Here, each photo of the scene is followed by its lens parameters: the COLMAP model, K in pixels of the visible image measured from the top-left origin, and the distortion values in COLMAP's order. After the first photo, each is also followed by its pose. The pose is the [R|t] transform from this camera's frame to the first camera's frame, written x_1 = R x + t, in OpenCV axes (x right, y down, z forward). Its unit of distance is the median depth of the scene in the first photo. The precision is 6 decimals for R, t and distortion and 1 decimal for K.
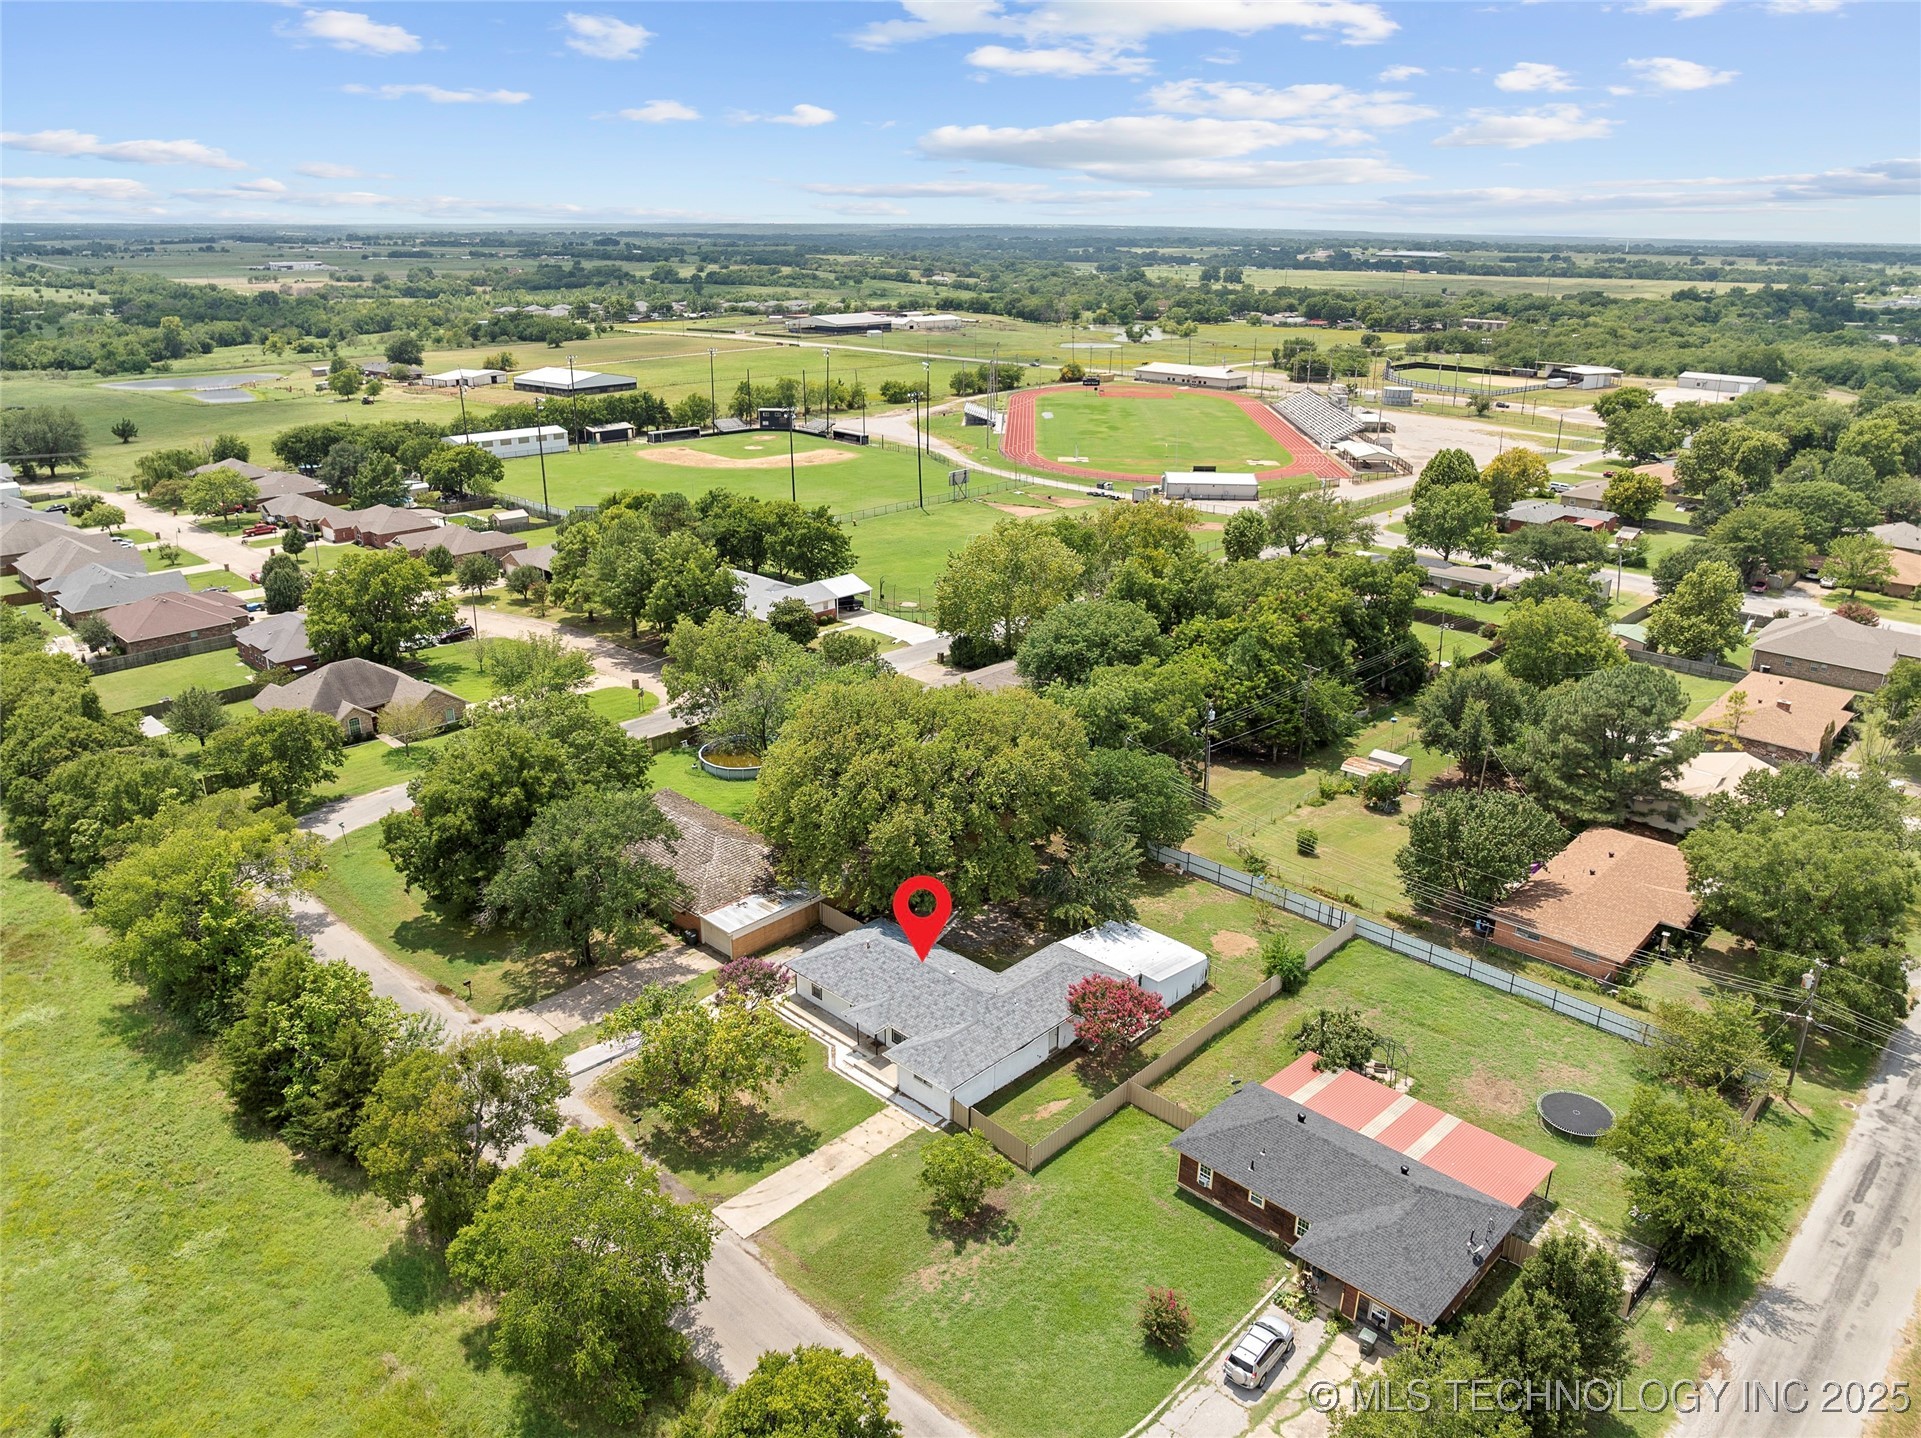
lens RADIAL K [[1372.8, 0, 960.5], [0, 1372.8, 719.0], [0, 0, 1]] dist [-0.039821, 0.000890]
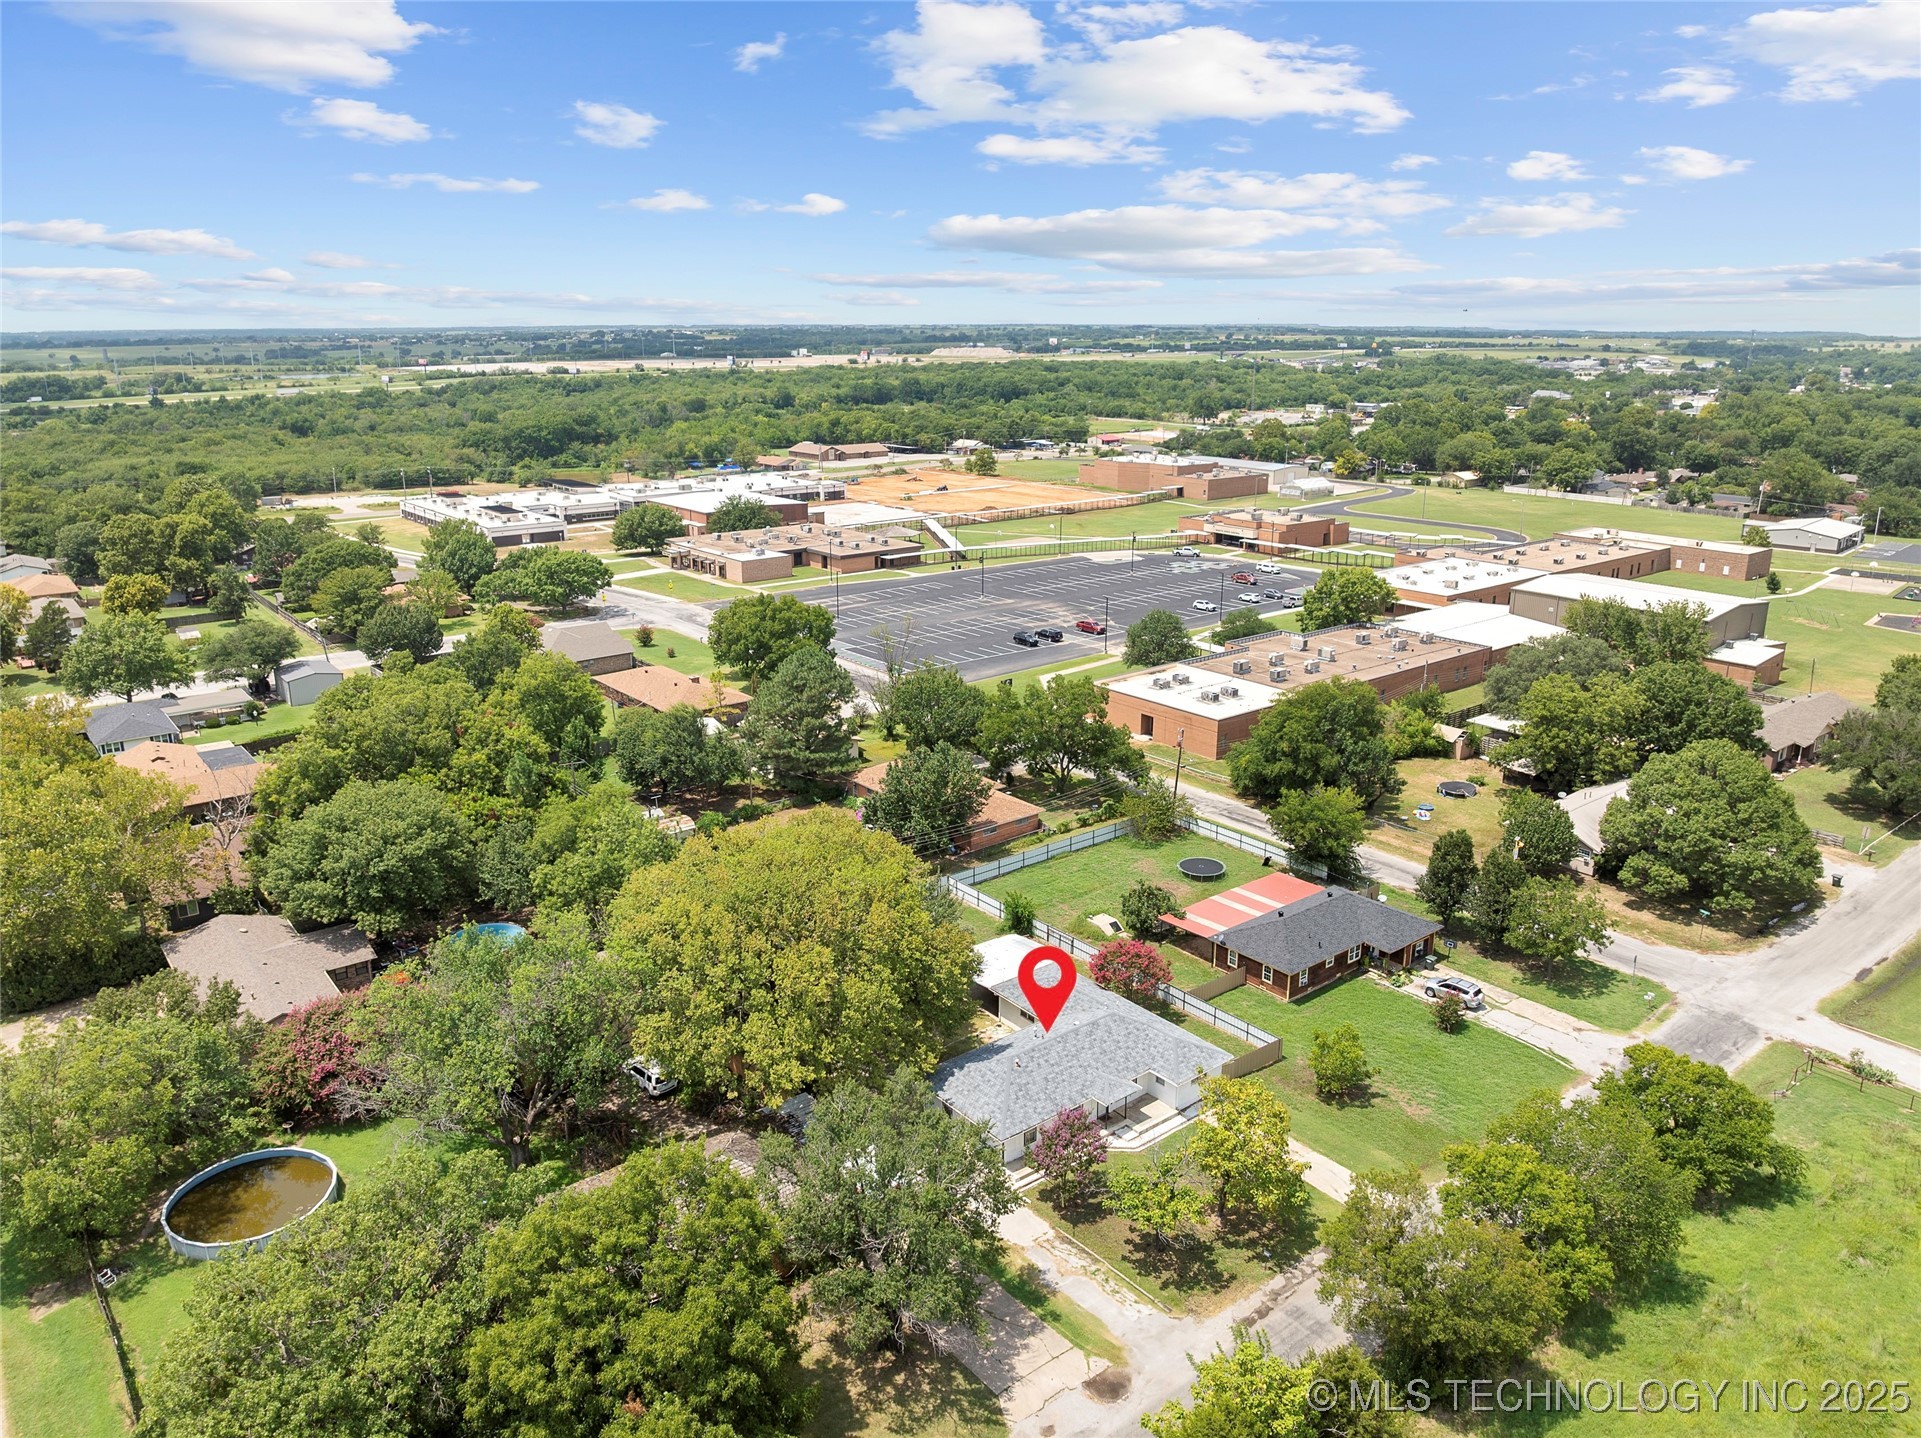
lens RADIAL K [[1372.8, 0, 960.5], [0, 1372.8, 719.0], [0, 0, 1]] dist [-0.039821, 0.000890]
pose [[0.111243, -0.282511, 0.952792, -0.439578], [0.339488, 0.911870, 0.230740, -0.137839], [-0.934009, 0.297793, 0.197348, 0.379042]]
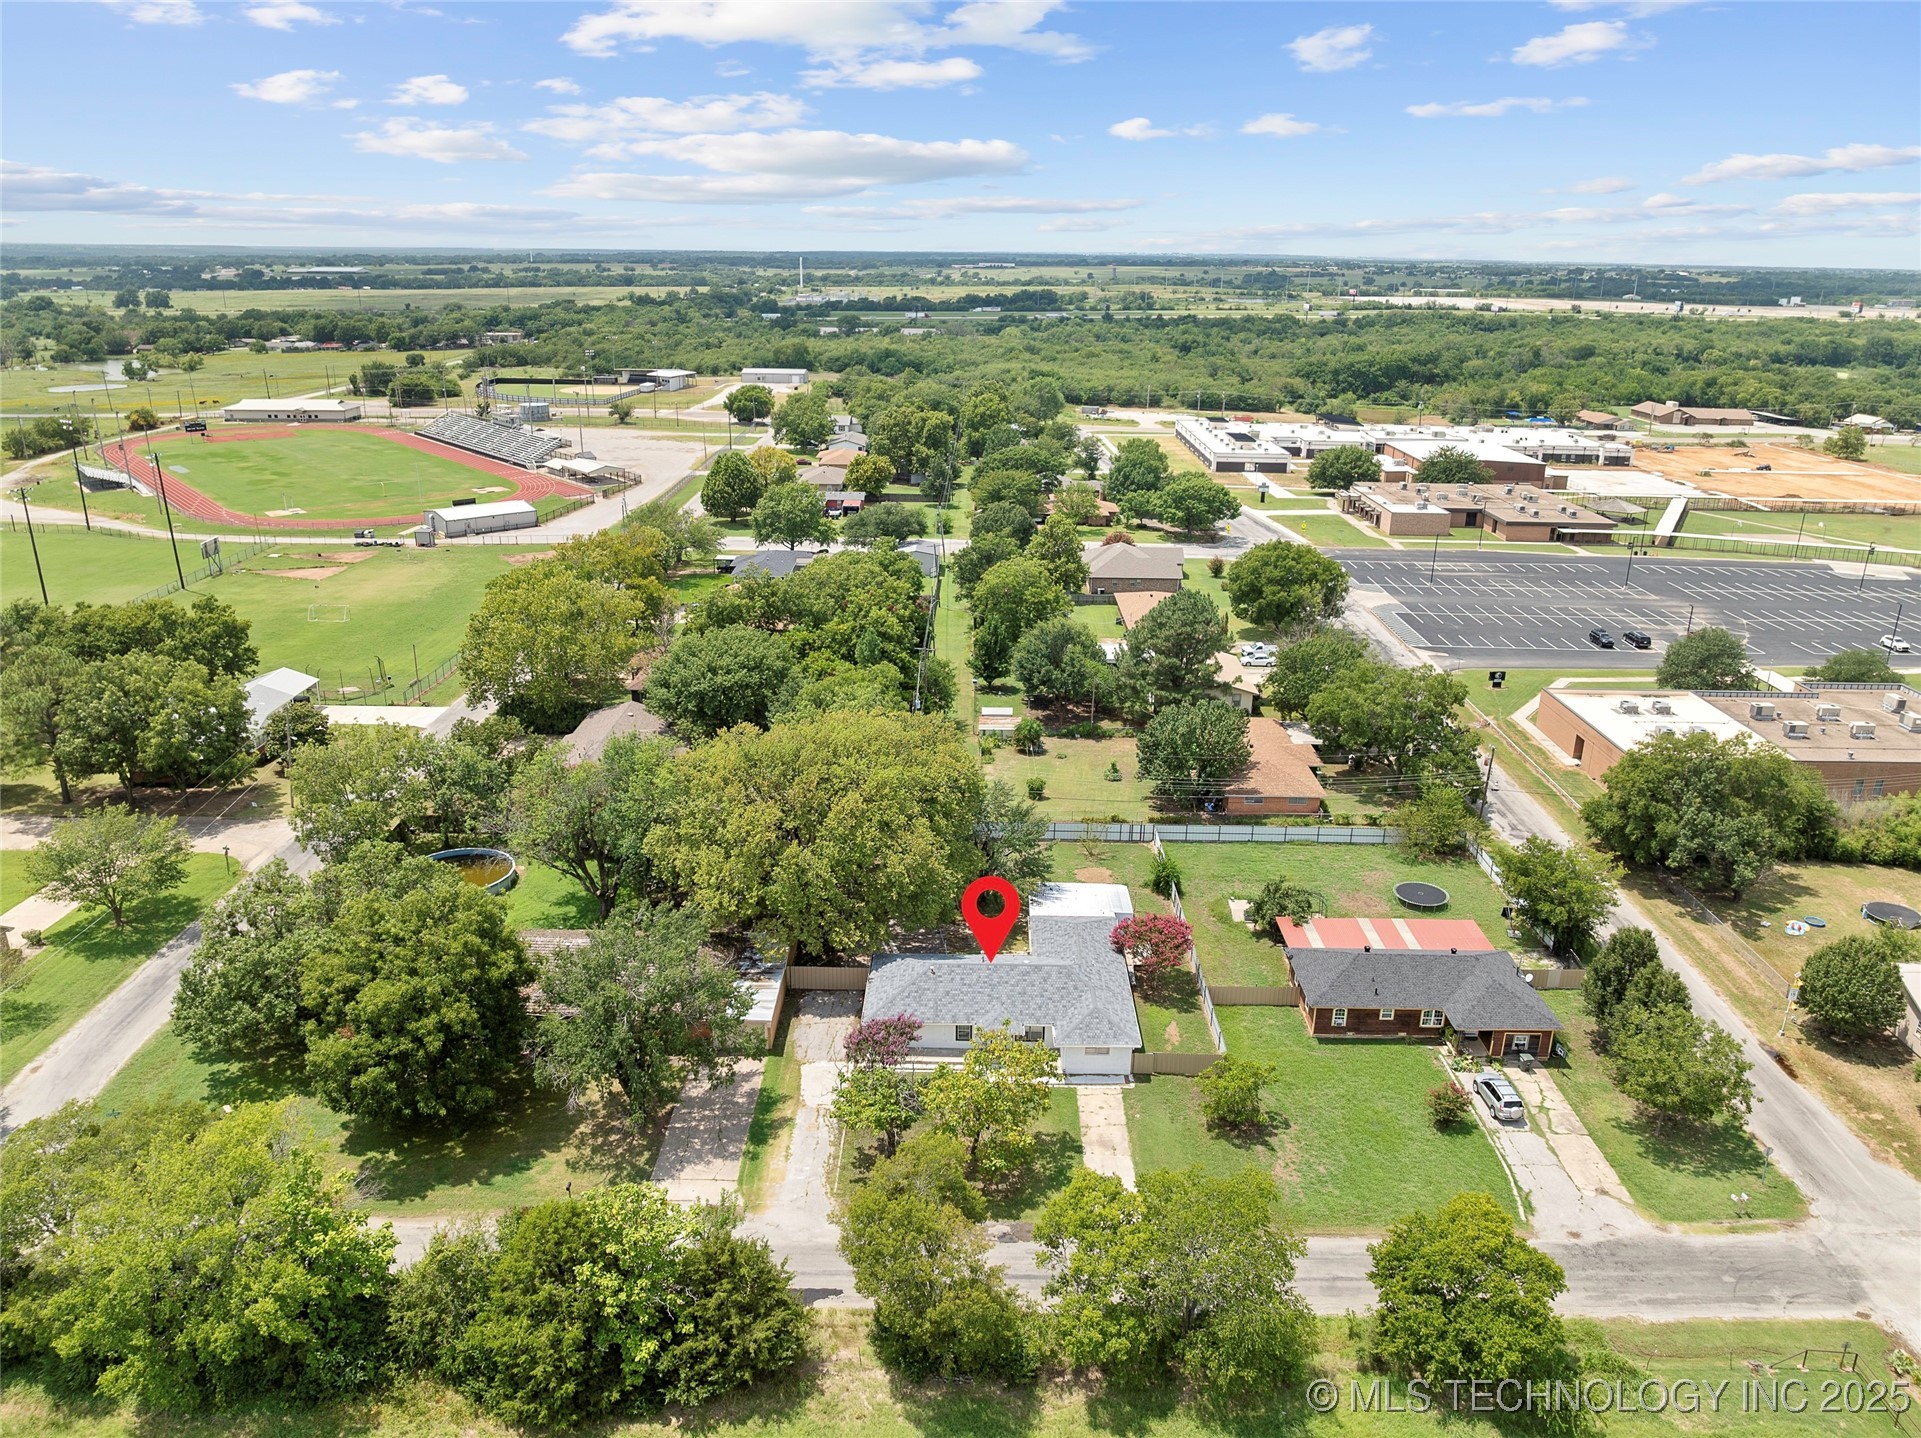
lens RADIAL K [[1372.8, 0, 960.5], [0, 1372.8, 719.0], [0, 0, 1]] dist [-0.039821, 0.000890]
pose [[0.721038, -0.224151, 0.655637, -0.329415], [0.228929, 0.970157, 0.079915, -0.045509], [-0.653984, 0.092473, 0.750835, 0.097769]]
